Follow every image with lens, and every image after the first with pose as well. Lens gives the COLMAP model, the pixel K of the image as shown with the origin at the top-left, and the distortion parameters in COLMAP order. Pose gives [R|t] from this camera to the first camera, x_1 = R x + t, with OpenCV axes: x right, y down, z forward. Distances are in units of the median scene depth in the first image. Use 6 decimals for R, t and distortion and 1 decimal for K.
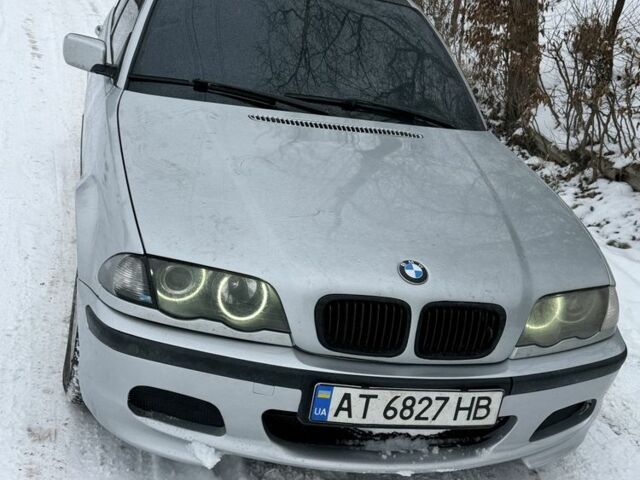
lens RADIAL K [[877.8, 0, 303.5], [0, 877.8, 240.3], [0, 0, 1]] dist [0.169778, -0.098682]
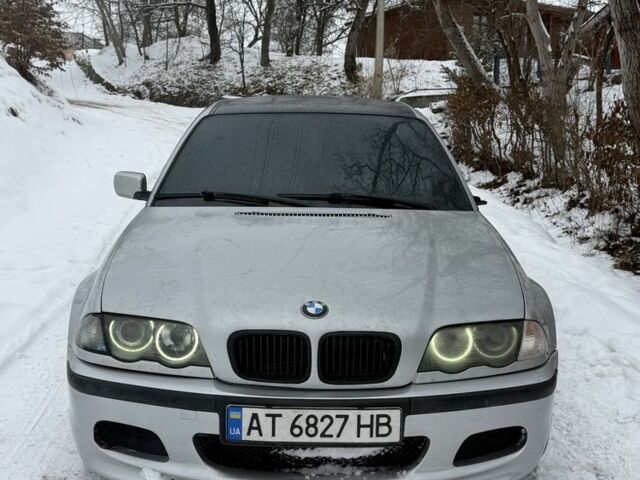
lens RADIAL K [[877.8, 0, 303.5], [0, 877.8, 240.3], [0, 0, 1]] dist [0.169778, -0.098682]
pose [[0.965984, -0.102482, -0.237428, 0.402203], [0.055898, 0.979166, -0.195218, 0.175694], [0.252488, 0.175306, 0.951587, -0.137806]]
